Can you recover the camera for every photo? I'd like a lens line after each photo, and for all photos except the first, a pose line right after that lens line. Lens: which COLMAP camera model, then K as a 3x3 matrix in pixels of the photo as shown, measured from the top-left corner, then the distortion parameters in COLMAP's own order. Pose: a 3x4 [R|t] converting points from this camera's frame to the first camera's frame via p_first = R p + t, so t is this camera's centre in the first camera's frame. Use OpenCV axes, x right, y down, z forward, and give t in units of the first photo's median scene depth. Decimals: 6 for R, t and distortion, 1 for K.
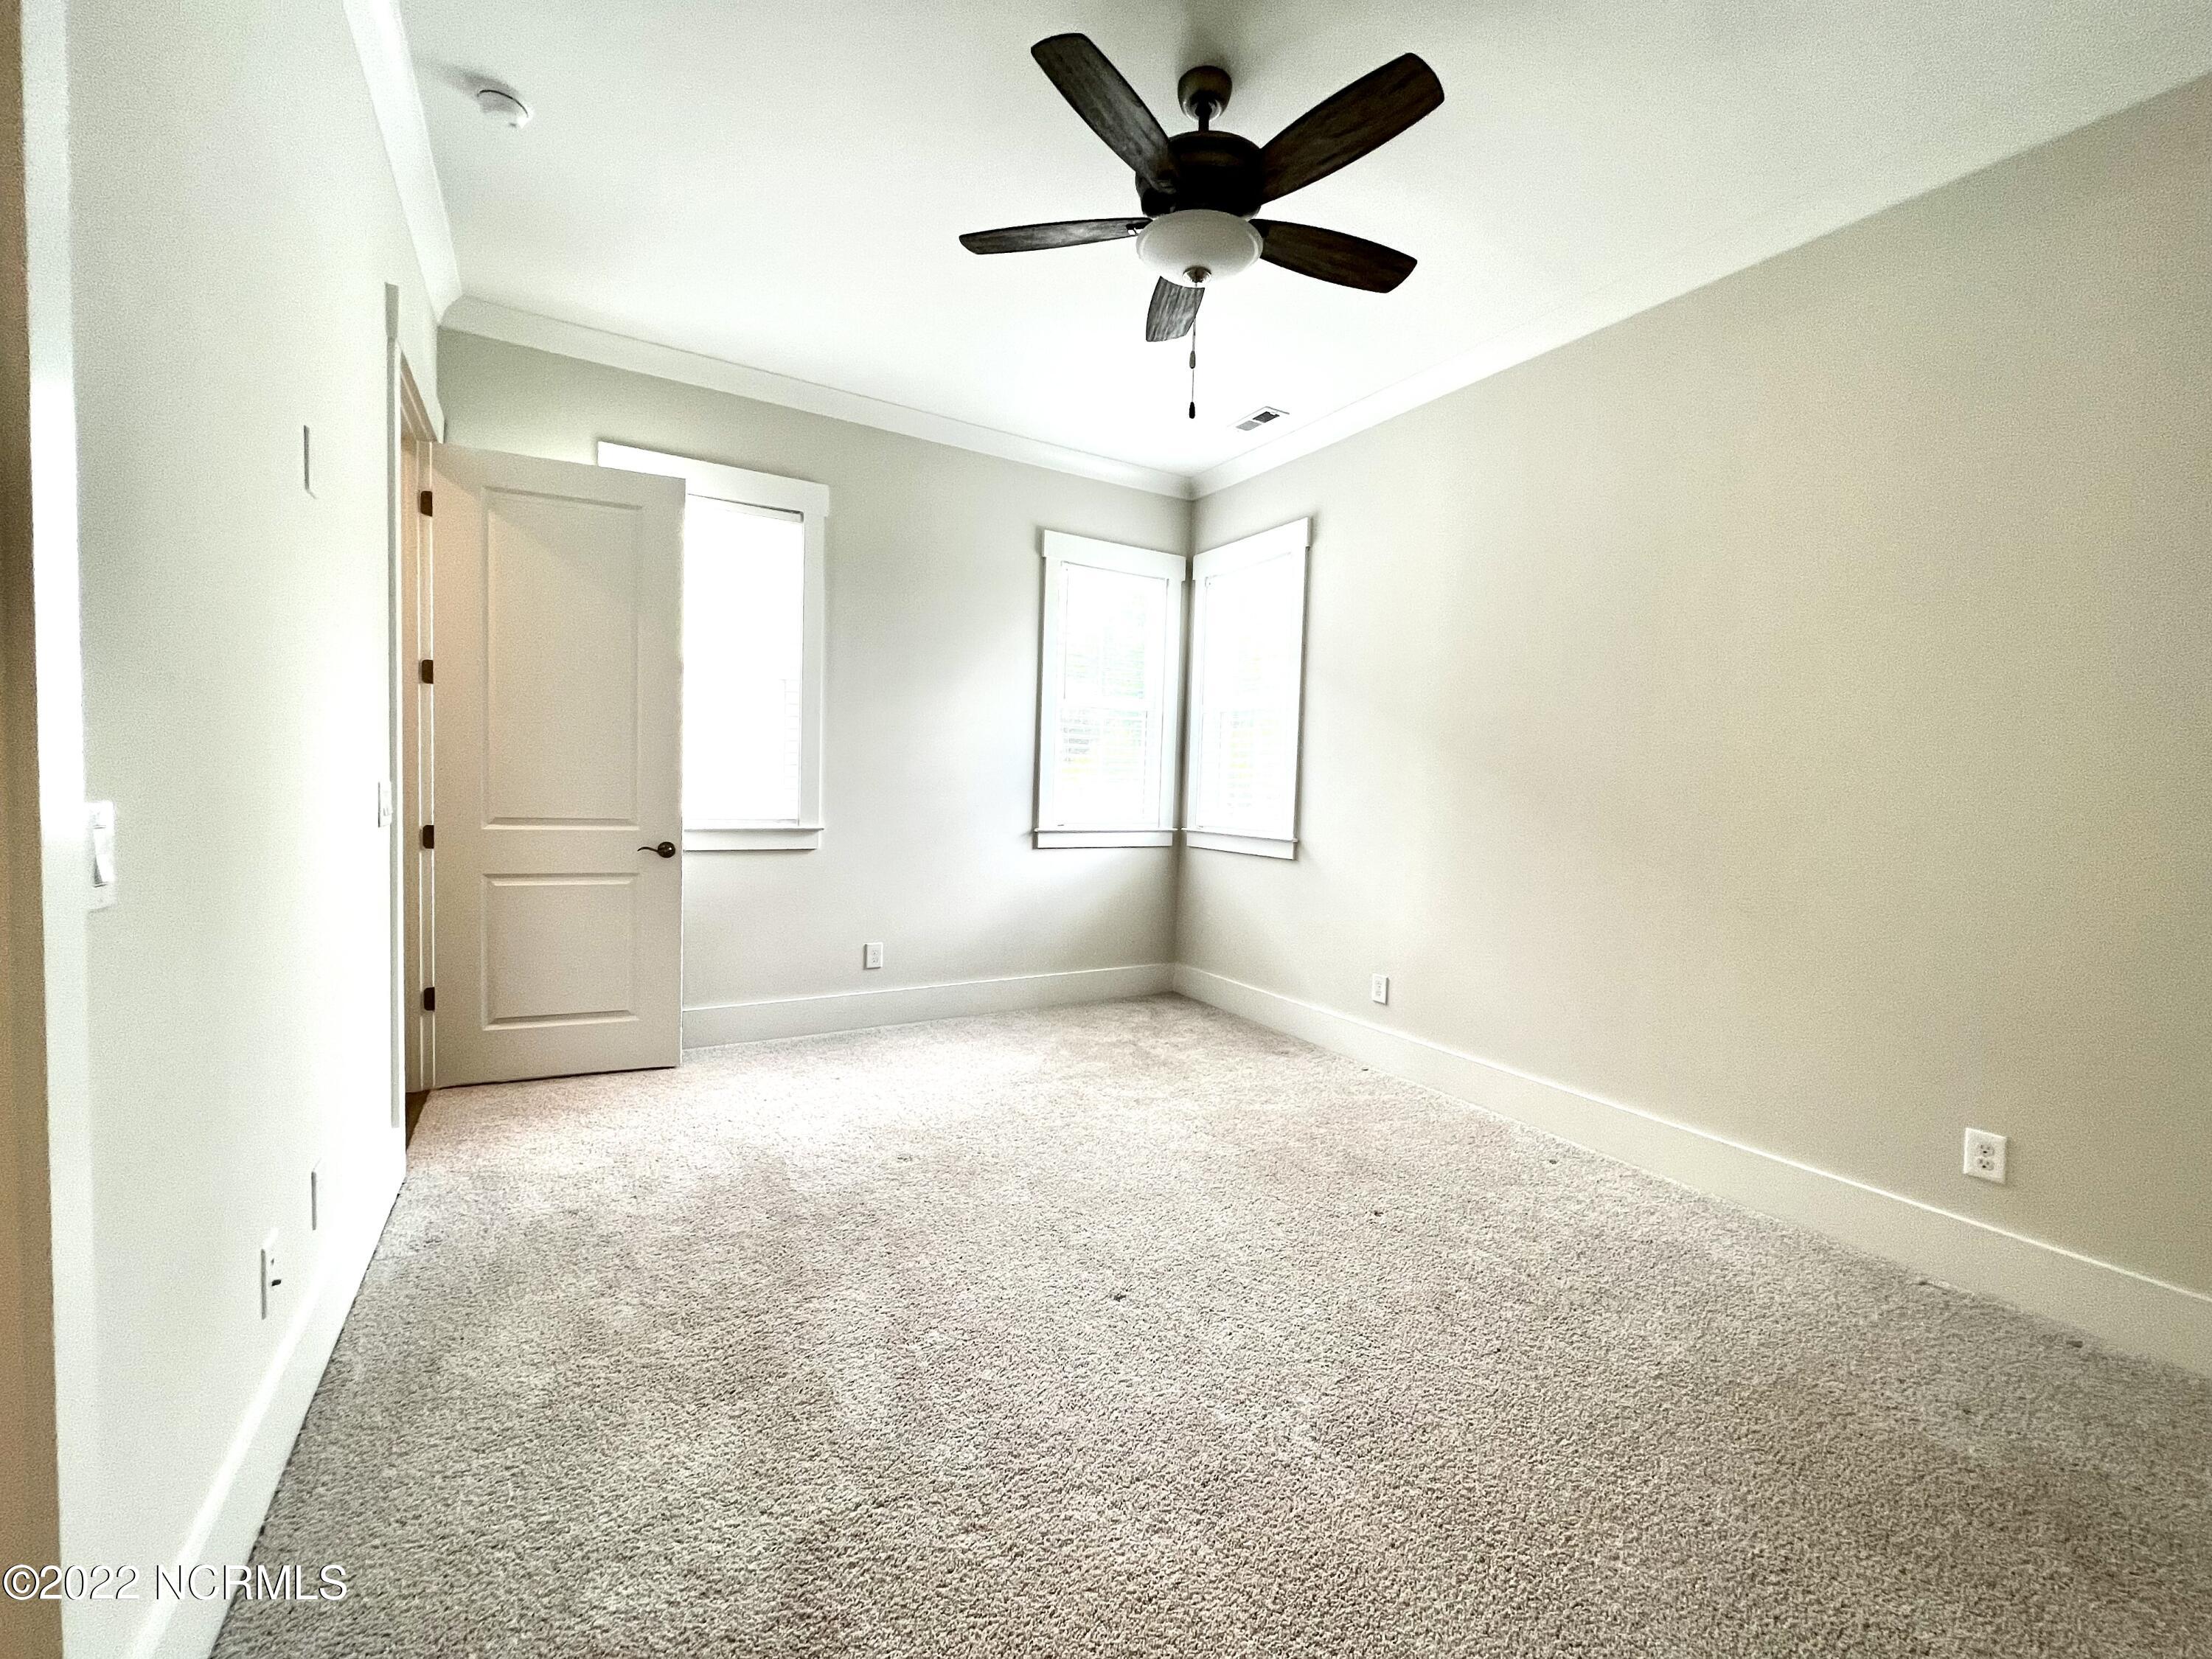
lens RADIAL K [[889.0, 0, 1107.0], [0, 889.0, 820.3], [0, 0, 1]] dist [-0.003017, -0.000835]
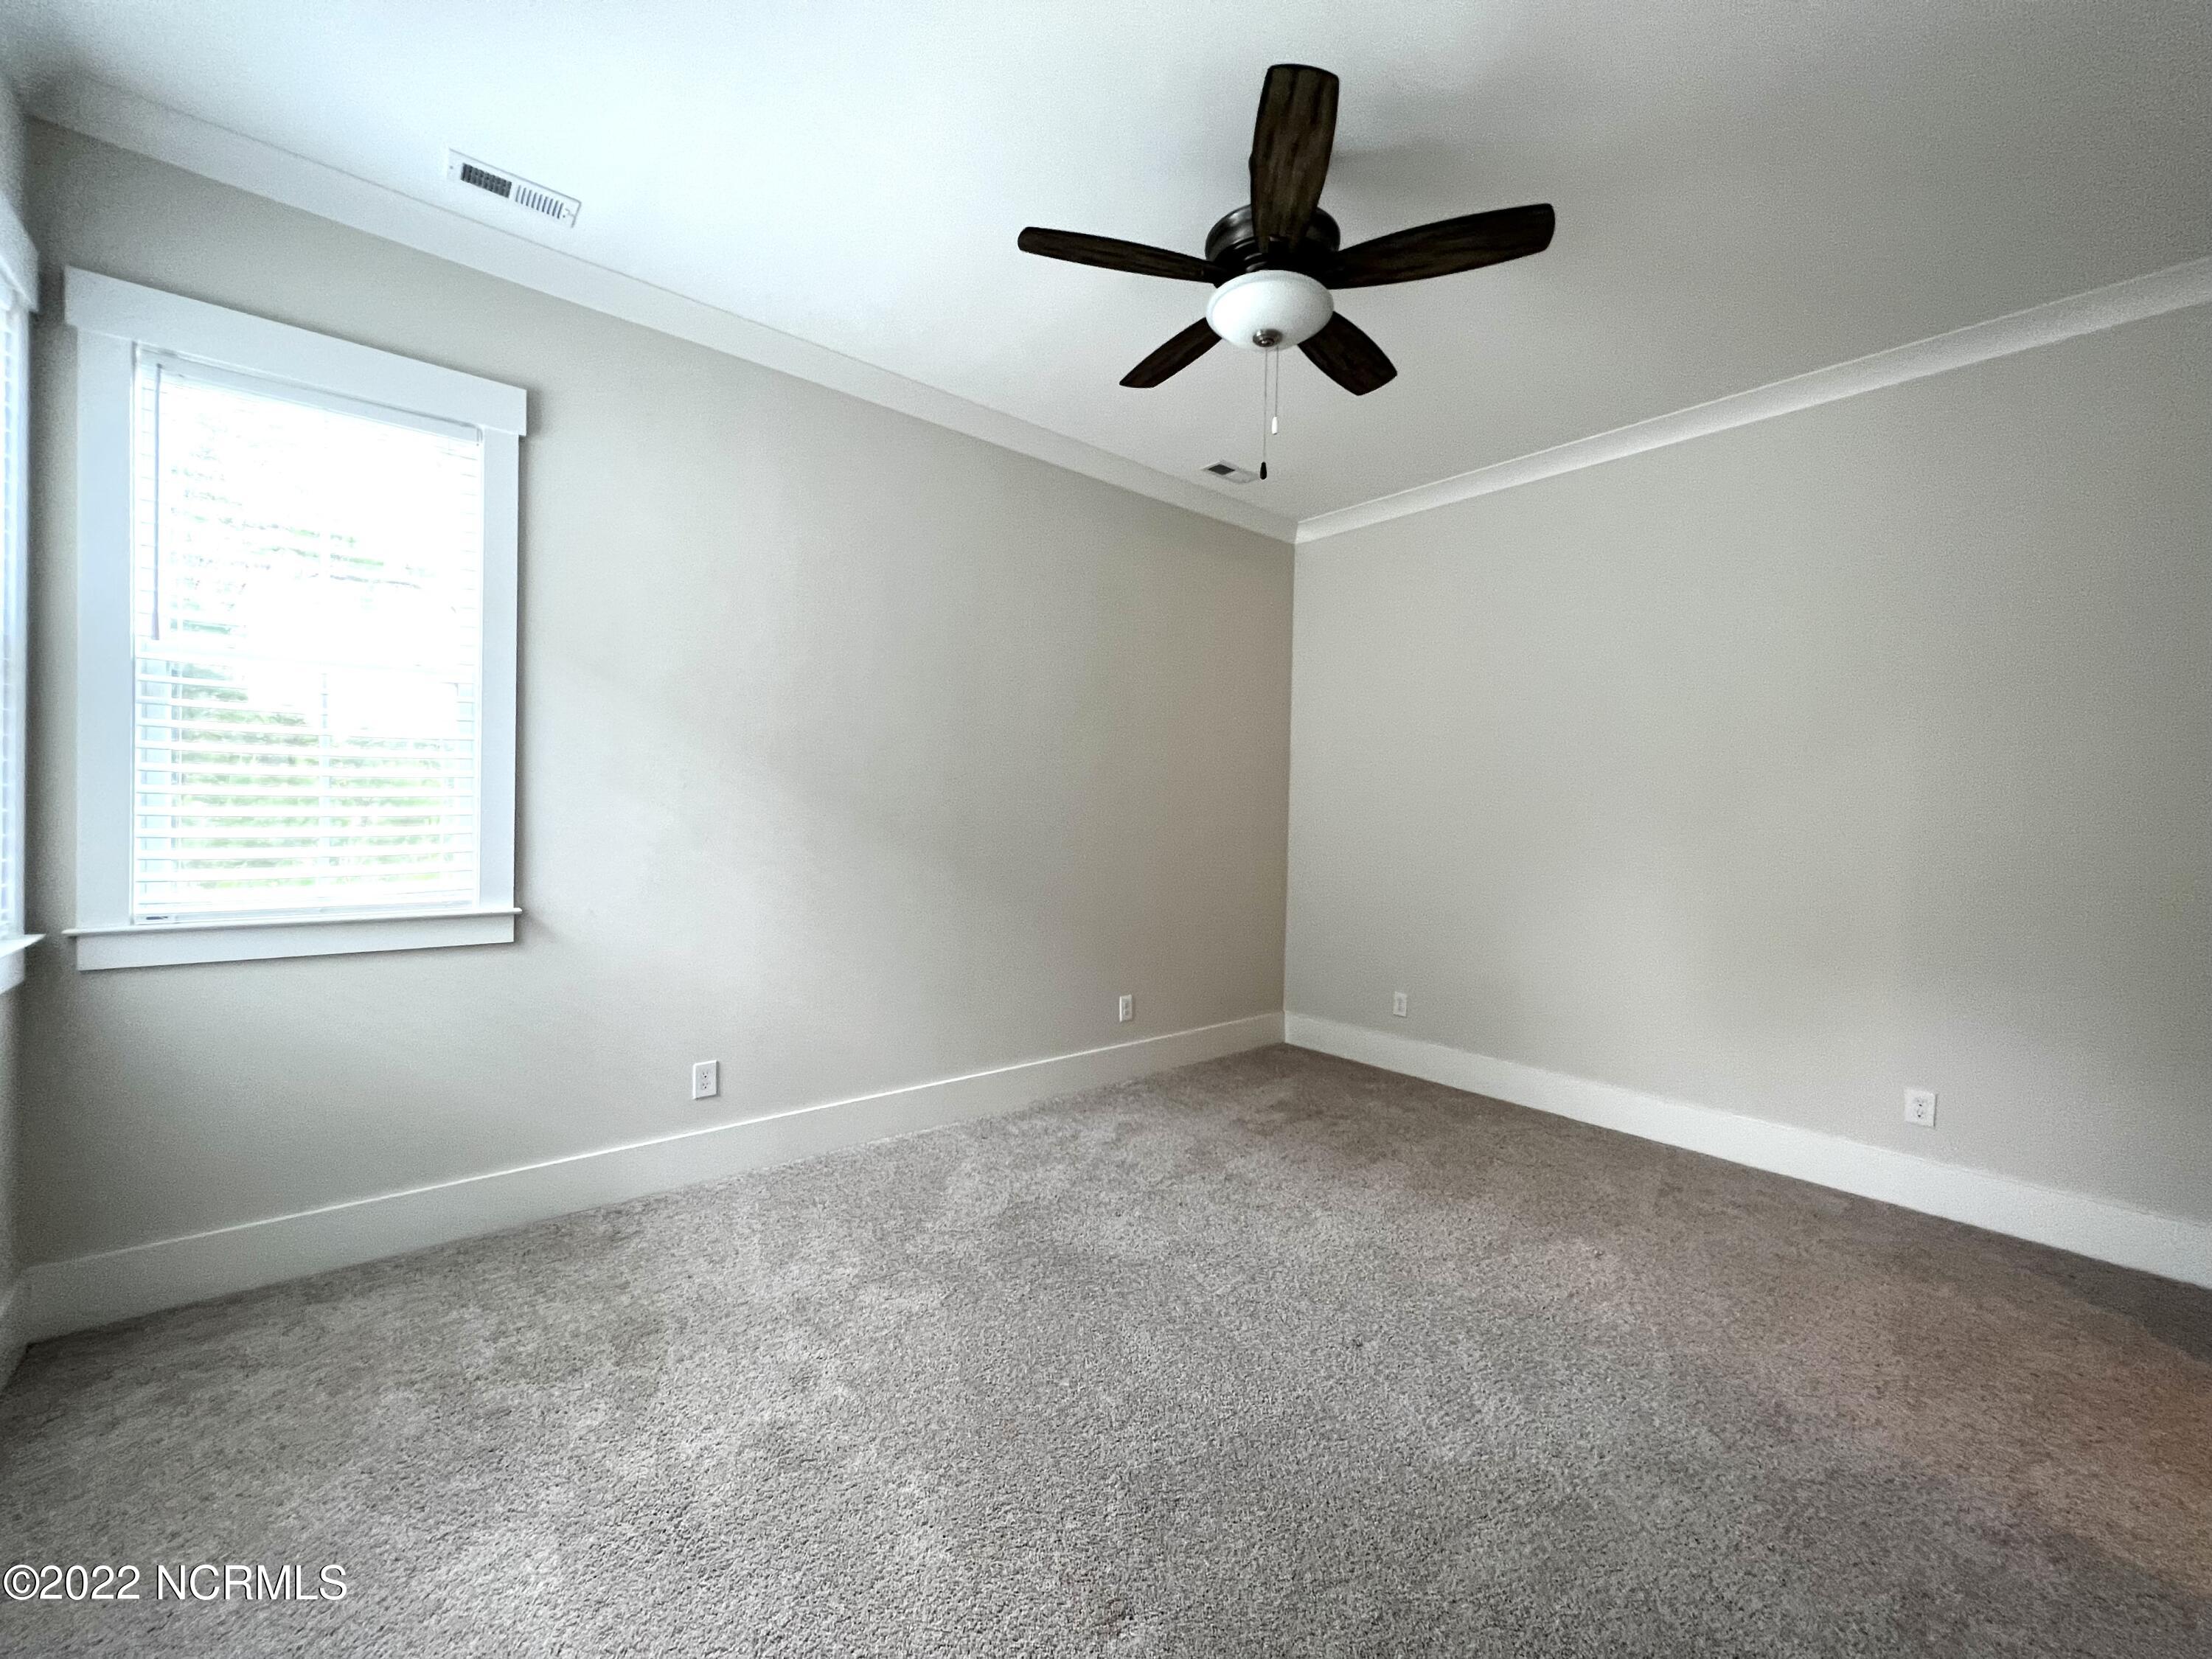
lens RADIAL K [[889.0, 0, 1106.6], [0, 889.0, 832.3], [0, 0, 1]] dist [-0.003017, -0.000835]
pose [[-0.165257, -0.054432, 0.984747, -0.456567], [0.018388, 0.998132, 0.058257, -0.060199], [-0.986079, 0.027734, -0.163947, 0.697208]]
